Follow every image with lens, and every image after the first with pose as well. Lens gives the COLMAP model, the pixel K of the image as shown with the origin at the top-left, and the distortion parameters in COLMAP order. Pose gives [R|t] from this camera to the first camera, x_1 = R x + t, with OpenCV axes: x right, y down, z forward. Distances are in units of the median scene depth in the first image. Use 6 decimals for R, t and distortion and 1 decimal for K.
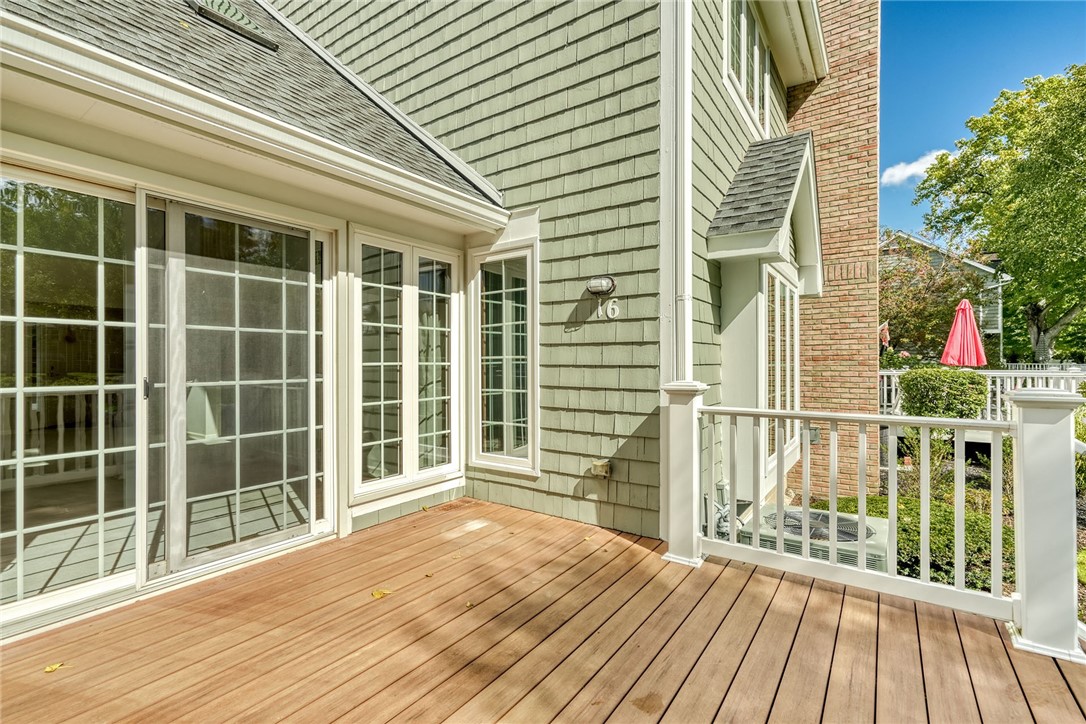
lens RADIAL K [[492.4, 0, 545.0], [0, 492.4, 356.3], [0, 0, 1]] dist [0.012809, -0.001206]
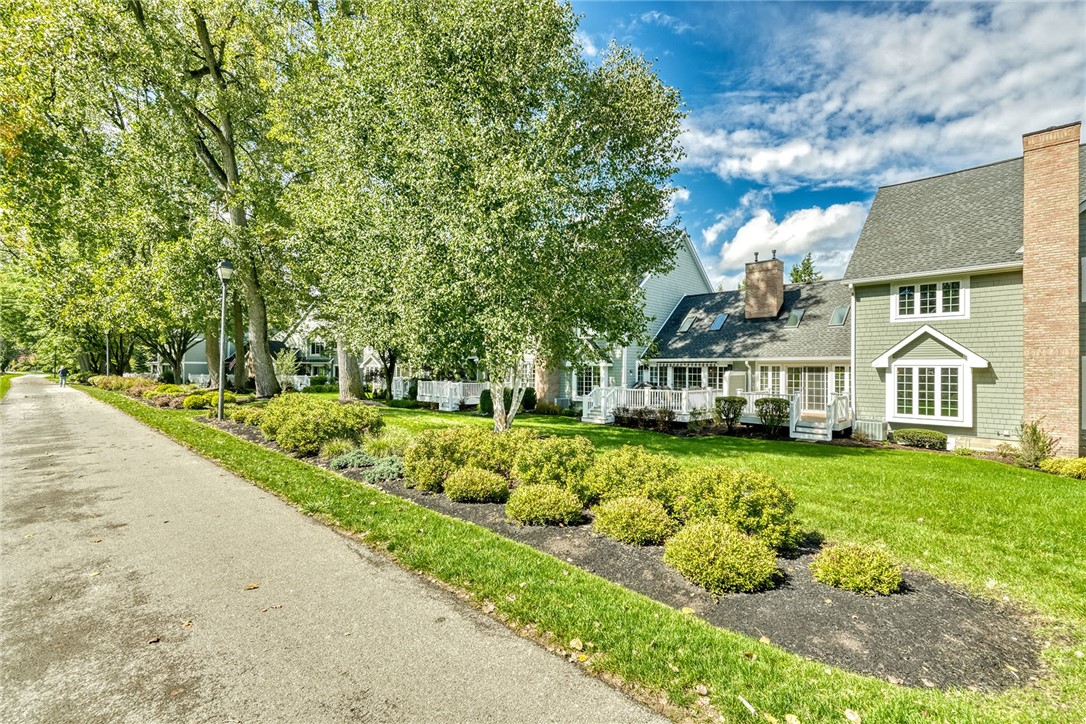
lens RADIAL K [[492.4, 0, 522.9], [0, 492.4, 363.9], [0, 0, 1]] dist [0.012809, -0.001206]
pose [[-0.227244, -0.013198, -0.973748, 7.005179], [0.000497, 0.999906, -0.013668, -0.197762], [0.973838, -0.003590, -0.227217, -1.462703]]
